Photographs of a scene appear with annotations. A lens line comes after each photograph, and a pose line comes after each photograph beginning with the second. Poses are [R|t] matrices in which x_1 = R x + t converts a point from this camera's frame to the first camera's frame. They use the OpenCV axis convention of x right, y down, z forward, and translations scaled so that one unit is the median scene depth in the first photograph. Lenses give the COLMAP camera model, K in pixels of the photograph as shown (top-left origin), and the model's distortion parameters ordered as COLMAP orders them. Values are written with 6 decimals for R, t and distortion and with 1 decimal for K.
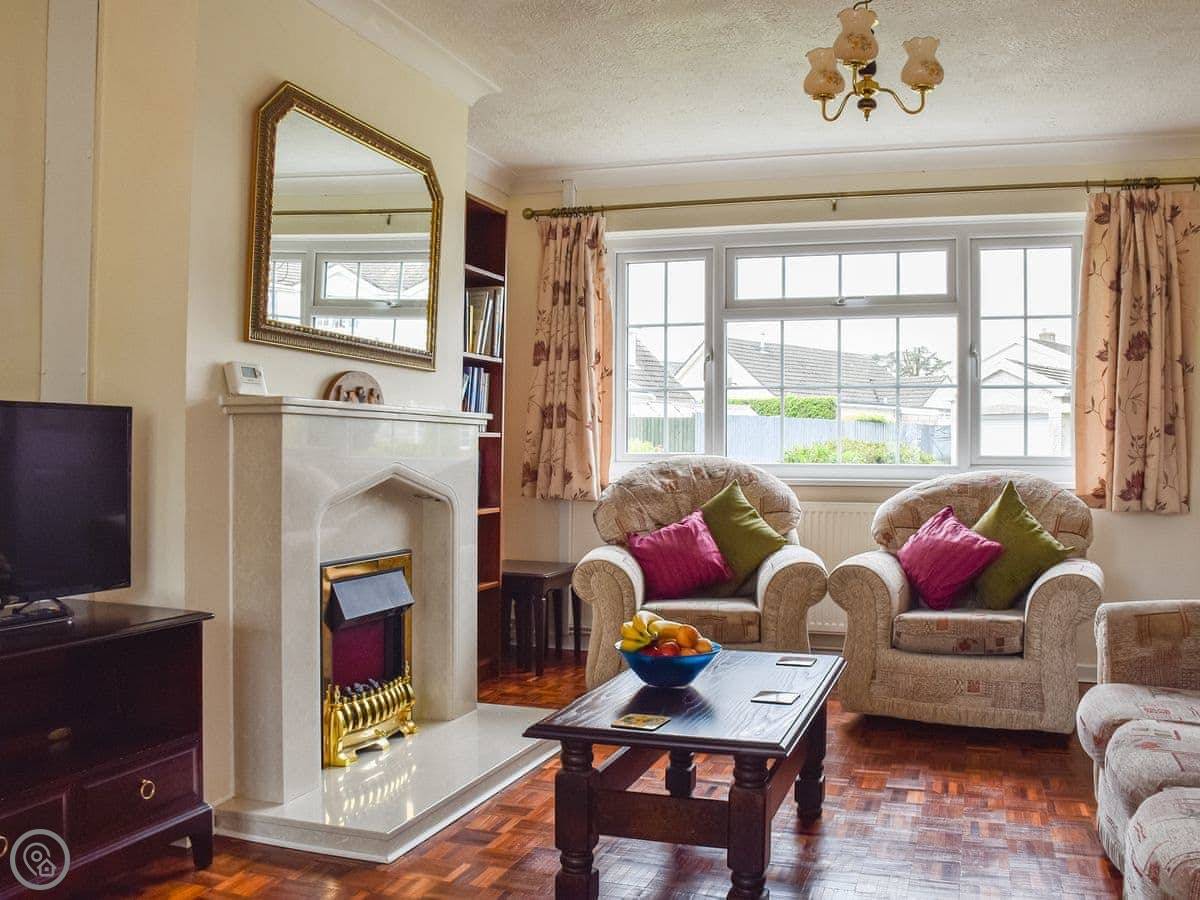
lens RADIAL K [[1074.8, 0, 600.0], [0, 1074.8, 450.0], [0, 0, 1]] dist [-0.066356, 0.071120]
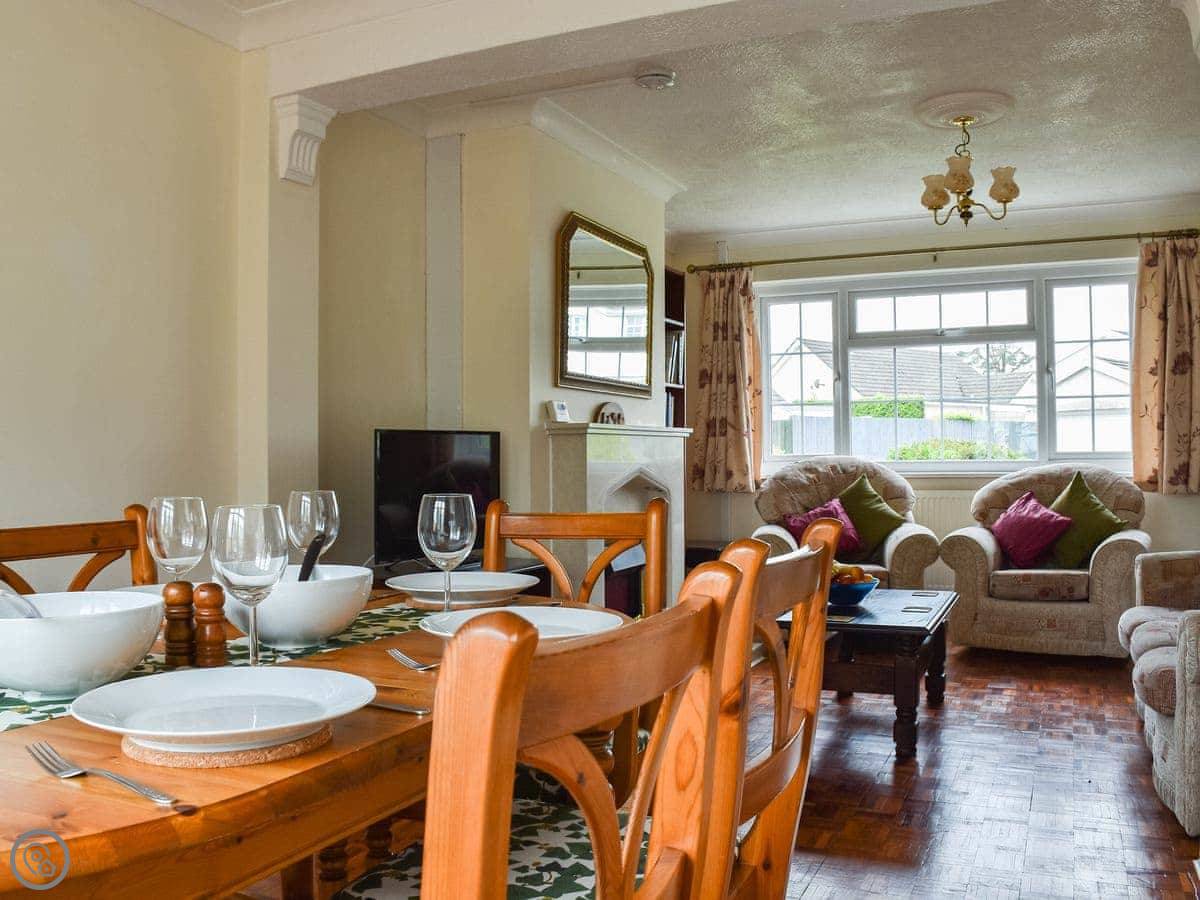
lens RADIAL K [[1074.8, 0, 600.0], [0, 1074.8, 450.0], [0, 0, 1]] dist [-0.066356, 0.071120]
pose [[0.997057, -0.018247, -0.074458, -0.097703], [0.018104, 0.999833, -0.002598, -0.003840], [0.074493, 0.001242, 0.997221, -0.327860]]
